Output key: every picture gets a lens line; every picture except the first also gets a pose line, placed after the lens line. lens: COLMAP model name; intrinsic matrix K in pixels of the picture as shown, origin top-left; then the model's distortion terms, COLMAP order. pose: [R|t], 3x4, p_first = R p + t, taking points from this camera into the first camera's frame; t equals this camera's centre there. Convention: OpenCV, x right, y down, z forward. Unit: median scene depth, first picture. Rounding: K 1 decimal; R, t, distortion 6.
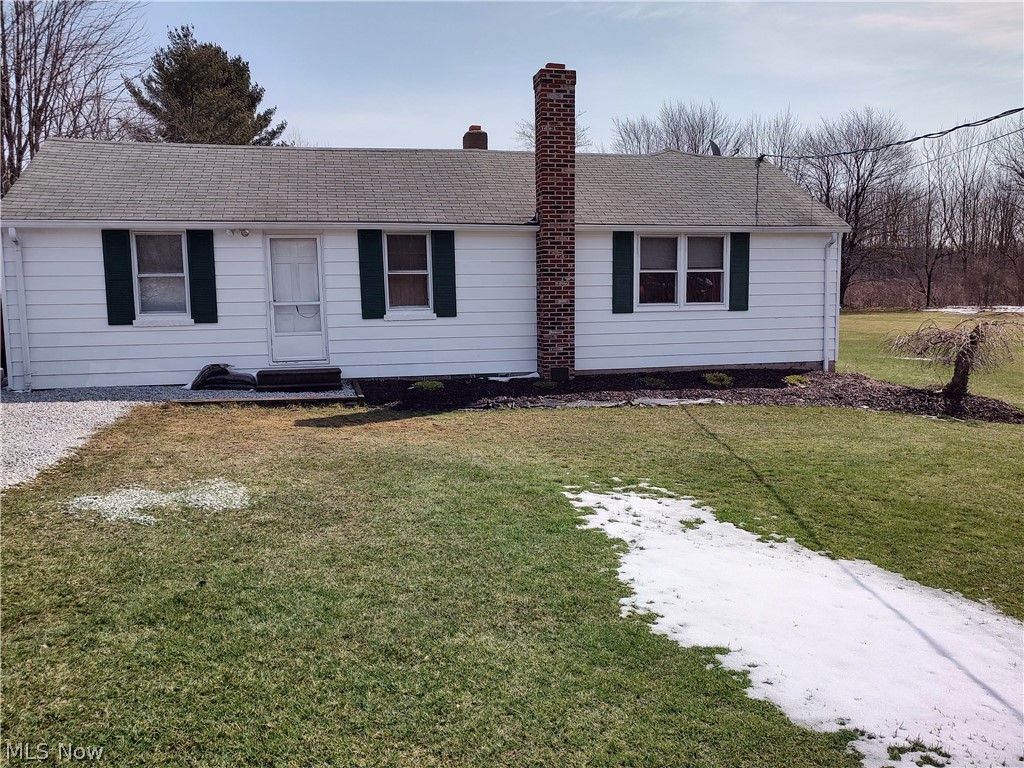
lens RADIAL K [[799.7, 0, 512.0], [0, 799.7, 384.0], [0, 0, 1]] dist [0.086892, -0.141576]
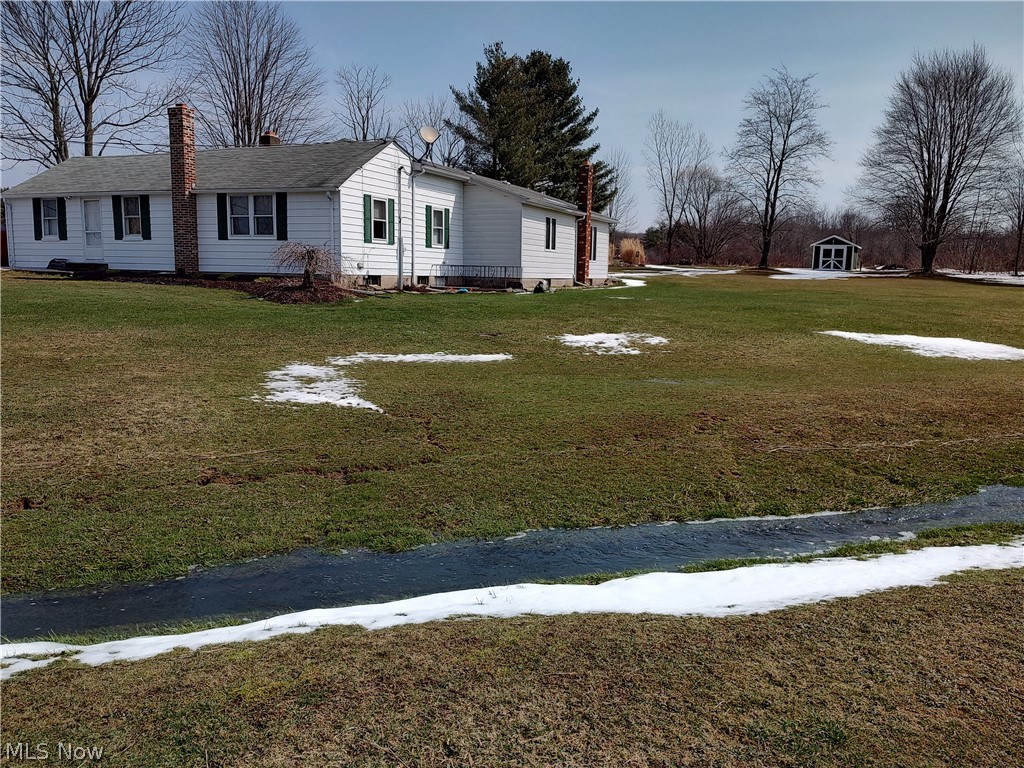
lens RADIAL K [[799.7, 0, 512.0], [0, 799.7, 384.0], [0, 0, 1]] dist [0.086892, -0.141576]
pose [[0.804869, 0.109715, -0.583223, 1.691604], [-0.092585, 0.993943, 0.059208, 0.060771], [0.586186, 0.006343, 0.810151, -0.053618]]
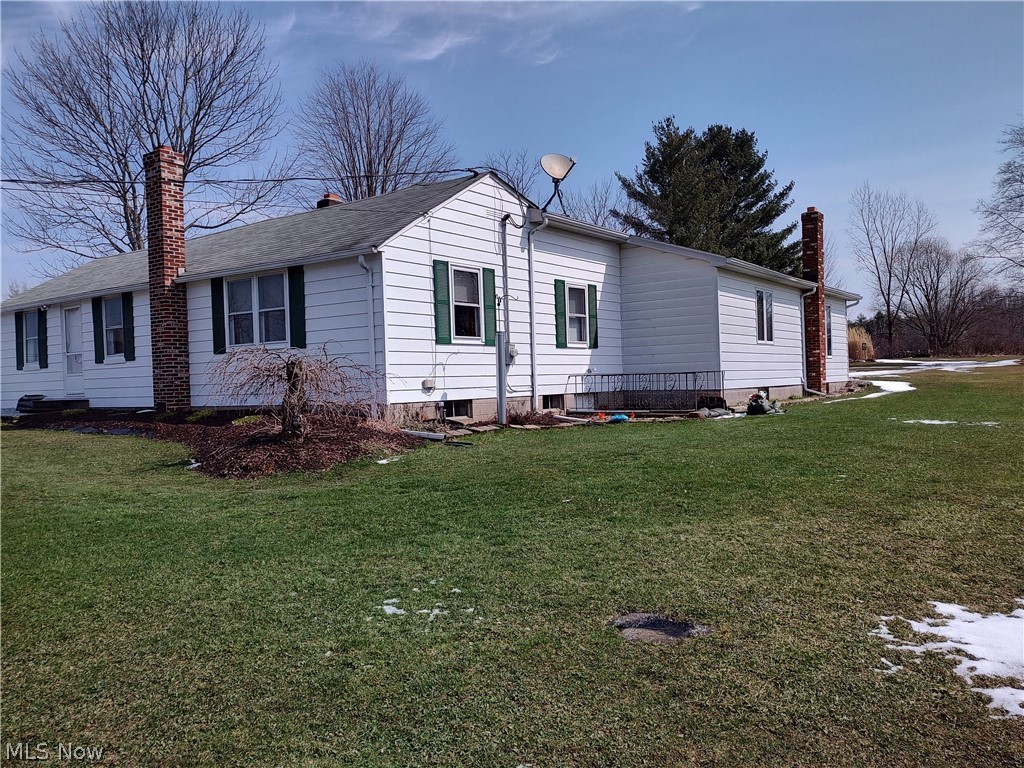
lens RADIAL K [[799.7, 0, 512.0], [0, 799.7, 384.0], [0, 0, 1]] dist [0.086892, -0.141576]
pose [[0.654661, -0.002234, -0.755919, 1.191824], [-0.060464, 0.996637, -0.055310, -0.012779], [0.753501, 0.081915, 0.652324, 0.593023]]
